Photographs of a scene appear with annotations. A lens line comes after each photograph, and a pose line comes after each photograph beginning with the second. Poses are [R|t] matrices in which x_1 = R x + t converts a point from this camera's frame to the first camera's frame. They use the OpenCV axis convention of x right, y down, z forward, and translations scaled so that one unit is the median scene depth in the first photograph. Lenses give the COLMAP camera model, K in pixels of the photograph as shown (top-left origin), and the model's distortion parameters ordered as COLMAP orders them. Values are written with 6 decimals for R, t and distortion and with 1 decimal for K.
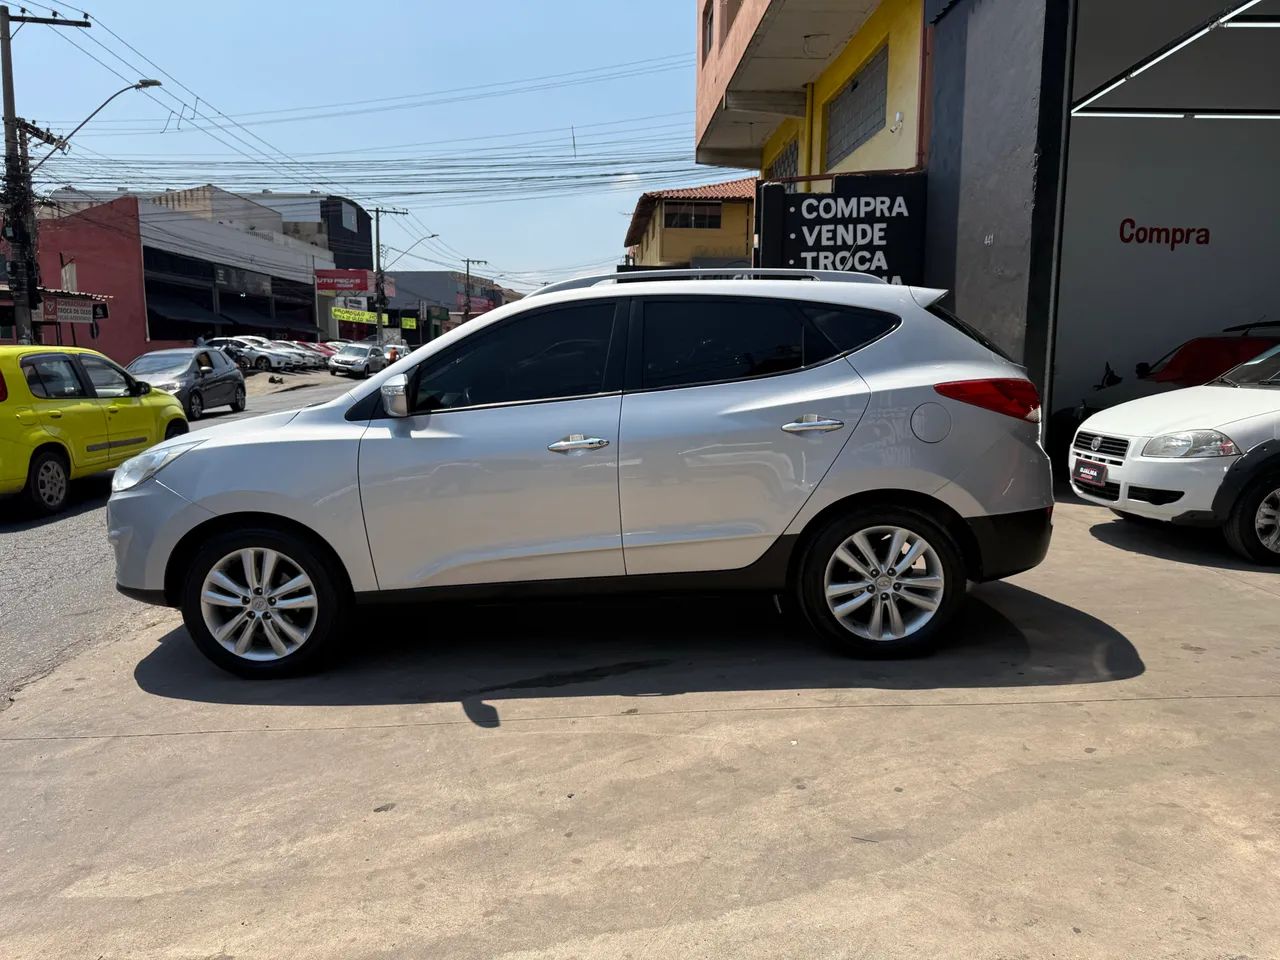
lens RADIAL K [[901.5, 0, 644.0], [0, 901.5, 483.6], [0, 0, 1]] dist [0.044890, -0.061225]
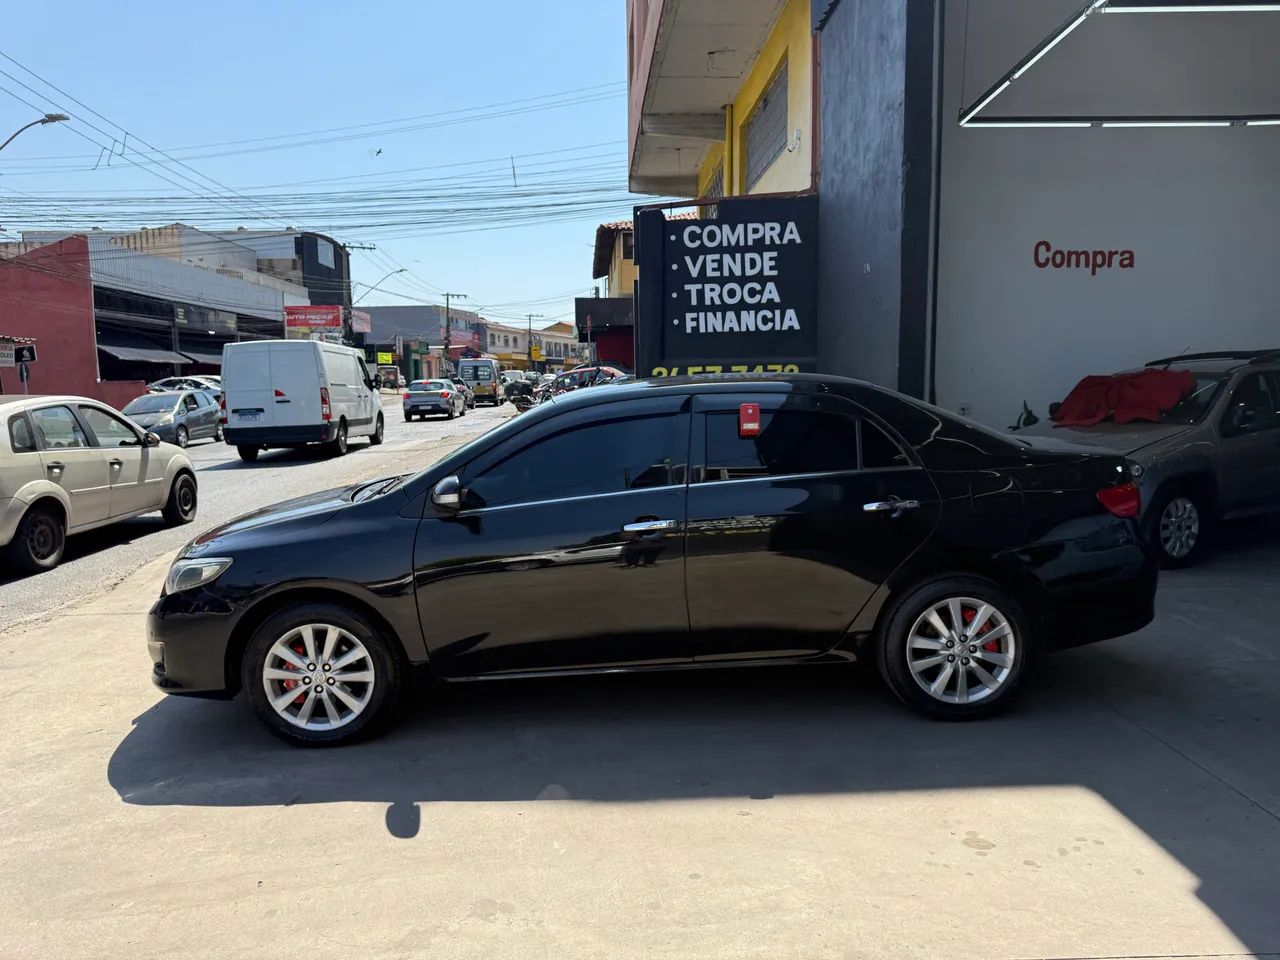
lens RADIAL K [[901.5, 0, 634.9], [0, 901.5, 494.8], [0, 0, 1]] dist [0.044890, -0.061225]
pose [[0.999854, -0.016158, -0.005498, 0.125813], [0.016047, 0.999678, -0.019674, -0.028334], [0.005815, 0.019583, 0.999791, 0.099382]]
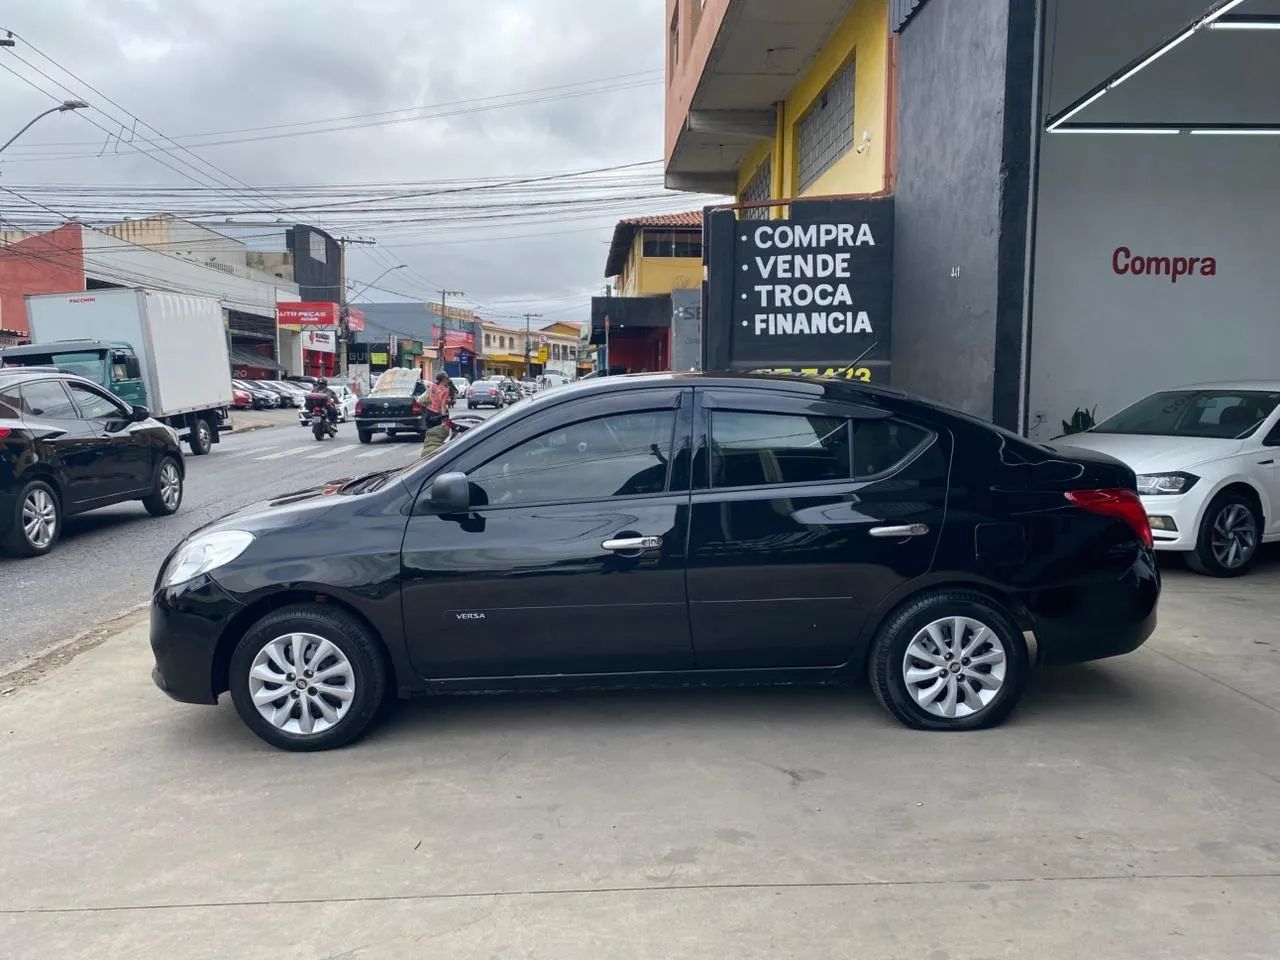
lens RADIAL K [[971.4, 0, 623.3], [0, 971.4, 487.7], [0, 0, 1]] dist [0.021760, -0.026456]
pose [[0.999886, -0.000767, -0.015074, 0.058708], [0.000144, 0.999147, -0.041287, -0.017430], [0.015092, 0.041280, 0.999034, 0.050341]]
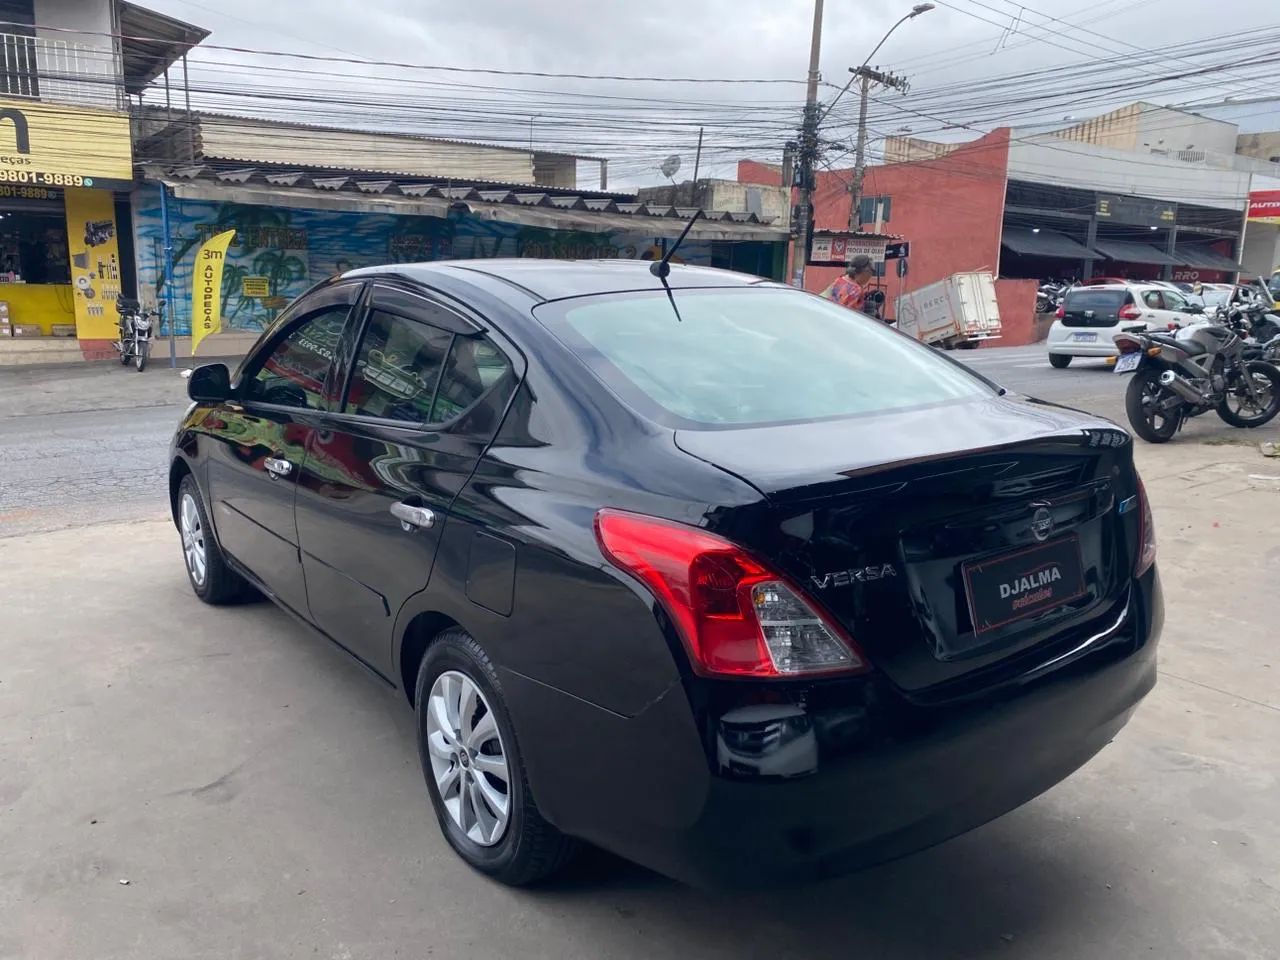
lens RADIAL K [[971.4, 0, 629.1], [0, 971.4, 480.3], [0, 0, 1]] dist [0.021760, -0.026456]
pose [[0.572667, 0.174927, -0.800908, 0.362349], [-0.136402, 0.983683, 0.117316, -0.057247], [0.808361, 0.042062, 0.587182, 0.317401]]
